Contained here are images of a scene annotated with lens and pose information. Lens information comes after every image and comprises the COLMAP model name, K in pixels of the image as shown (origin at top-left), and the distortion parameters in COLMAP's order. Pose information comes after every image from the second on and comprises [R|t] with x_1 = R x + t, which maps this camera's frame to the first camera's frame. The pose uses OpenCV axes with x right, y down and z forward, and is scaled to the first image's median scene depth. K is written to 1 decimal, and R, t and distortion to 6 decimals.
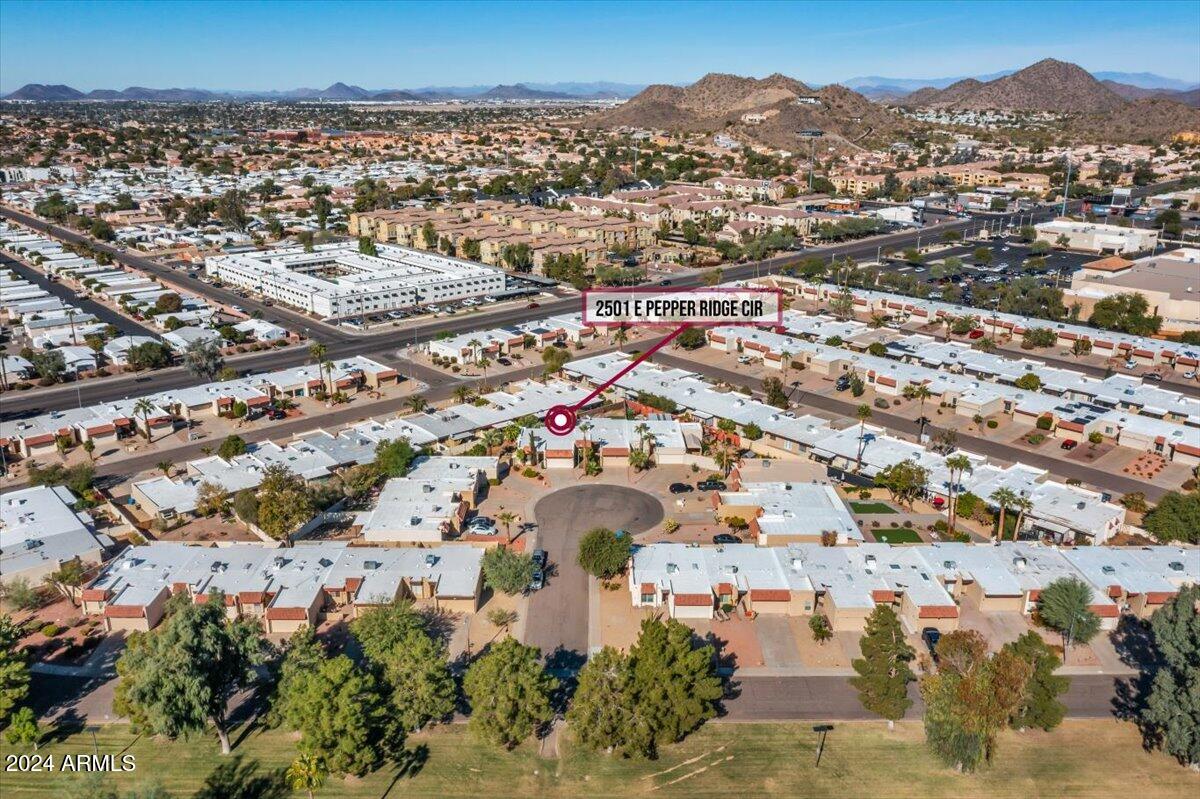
lens RADIAL K [[960.3, 0, 599.8], [0, 960.3, 396.9], [0, 0, 1]] dist [-0.009288, 0.003847]
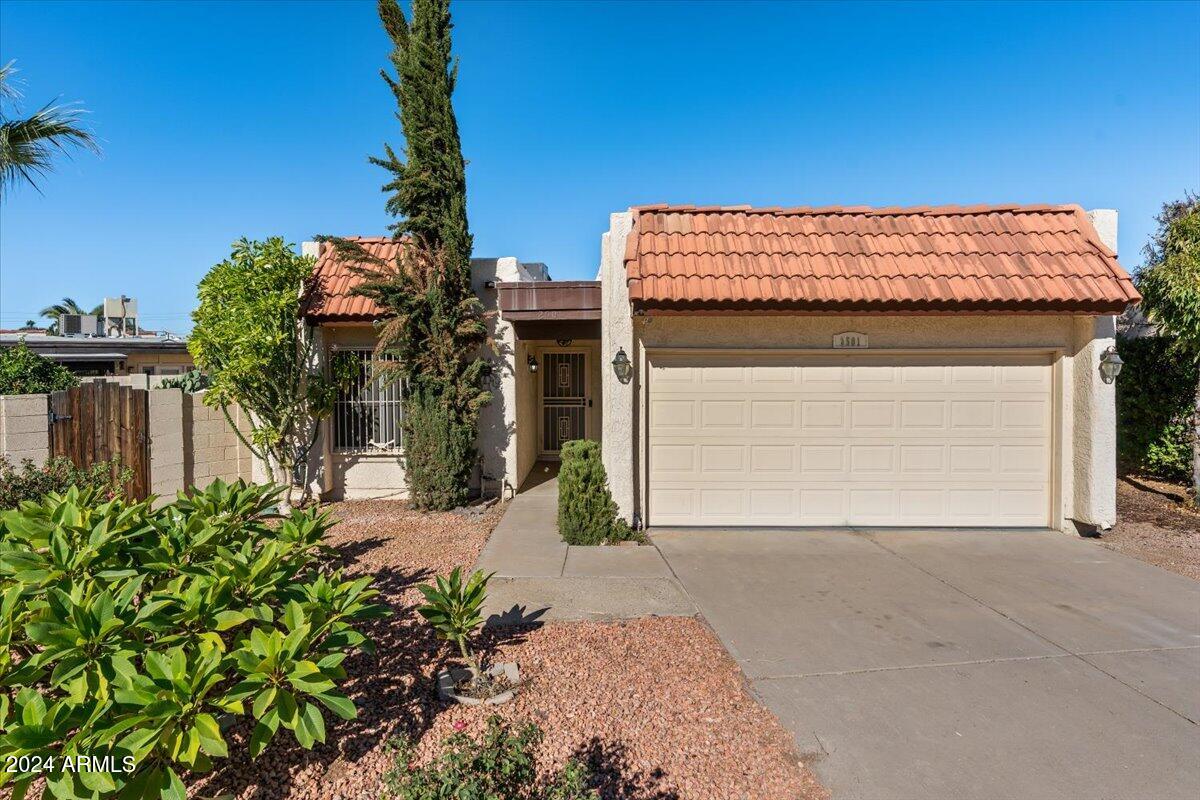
lens RADIAL K [[643.8, 0, 600.9], [0, 643.8, 374.2], [0, 0, 1]] dist [-0.006832, 0.002409]
pose [[0.999934, -0.009516, -0.006426, -0.033705], [0.007326, 0.959667, -0.281044, 0.044012], [0.008841, 0.280978, 0.959673, 0.556946]]
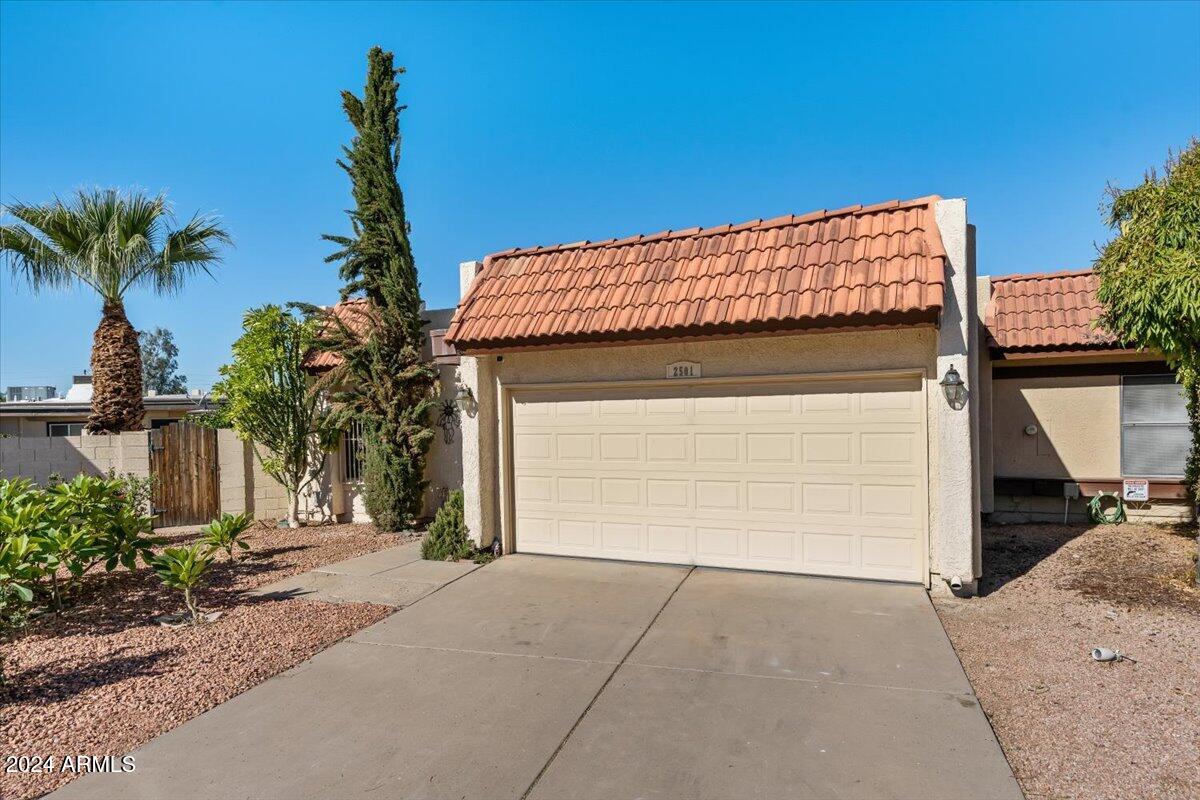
lens RADIAL K [[756.1, 0, 605.6], [0, 756.1, 434.3], [0, 0, 1]] dist [0.003284, -0.004237]
pose [[0.902956, -0.012944, -0.429539, -0.016121], [-0.106591, 0.961564, -0.253048, 0.045427], [0.416304, 0.274276, 0.866870, 0.555770]]
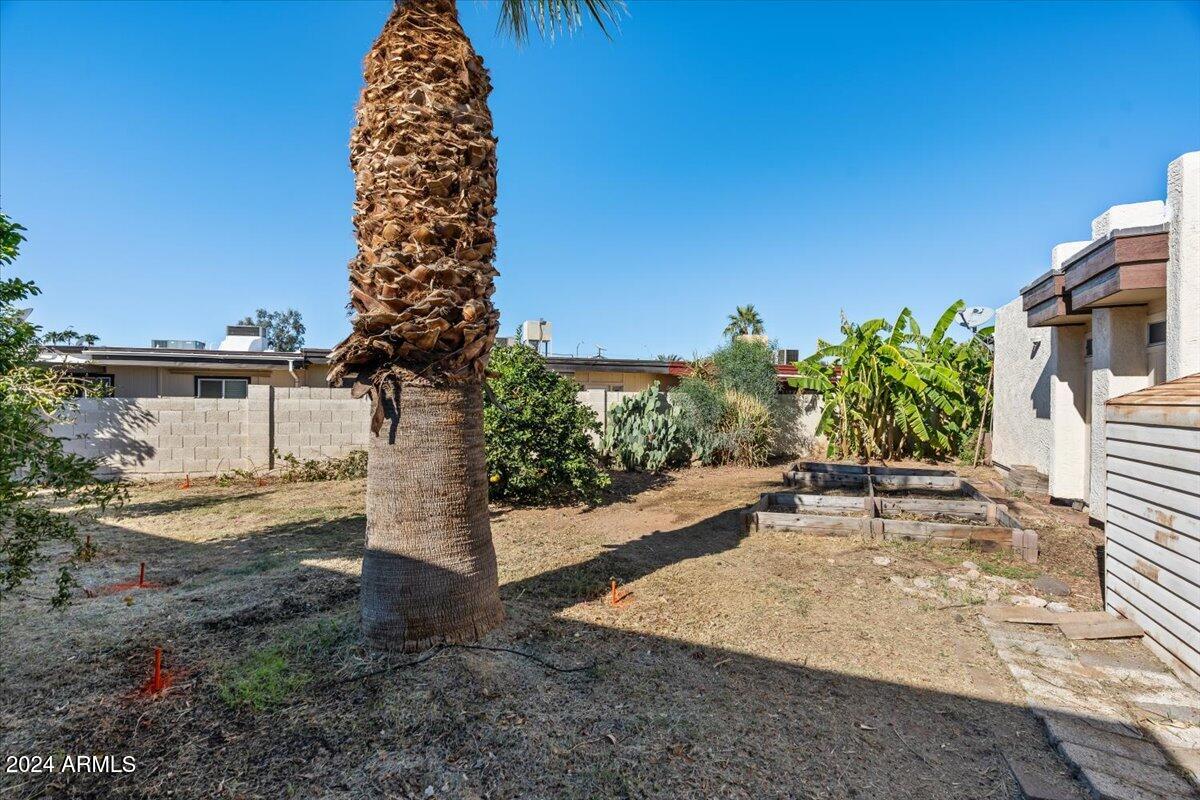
lens RADIAL K [[542.5, 0, 598.9], [0, 542.5, 398.5], [0, 0, 1]] dist [-0.004232, -0.000119]
pose [[0.906215, 0.006626, -0.422765, -0.058681], [-0.133480, 0.953228, -0.271182, 0.039009], [0.401195, 0.302180, 0.864714, 0.577502]]
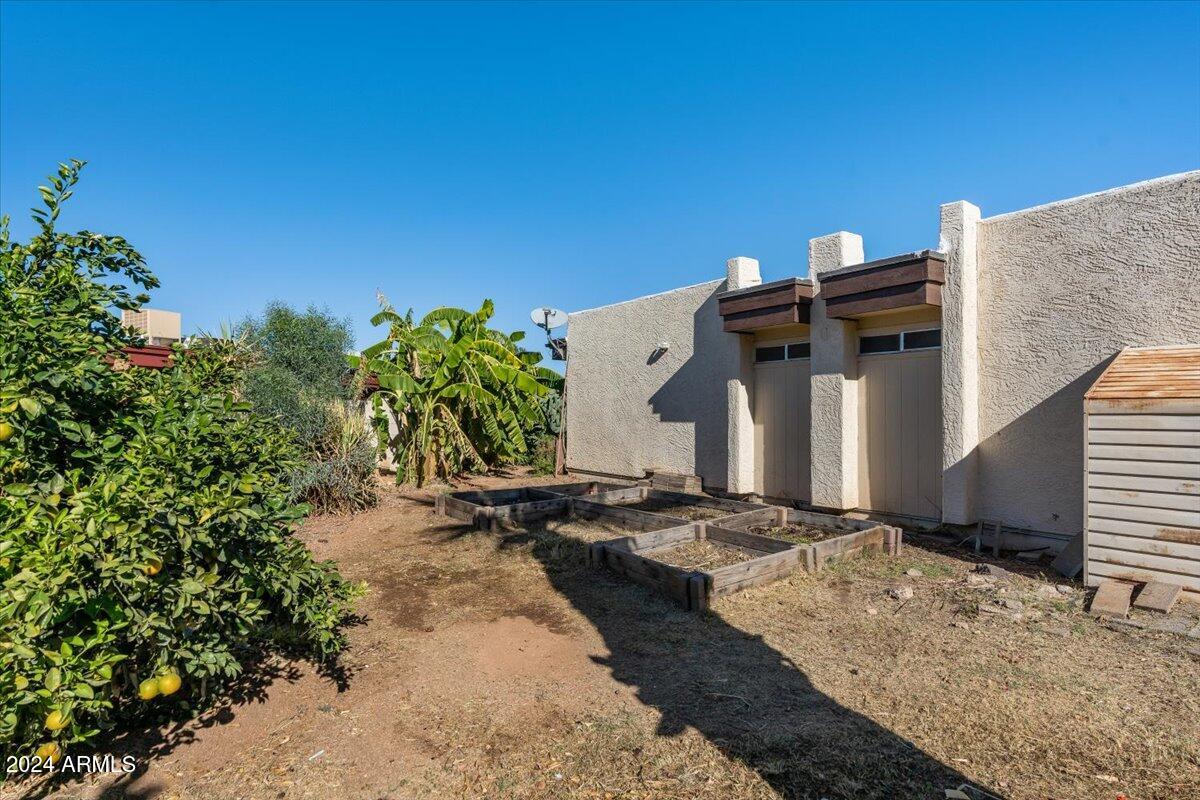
lens RADIAL K [[624.2, 0, 595.4], [0, 624.2, 404.9], [0, 0, 1]] dist [0.001116, 0.000677]
pose [[0.816812, 0.000422, 0.576904, -0.092717], [0.181687, 0.948925, -0.257937, 0.032484], [-0.547548, 0.315502, 0.775016, 0.601812]]
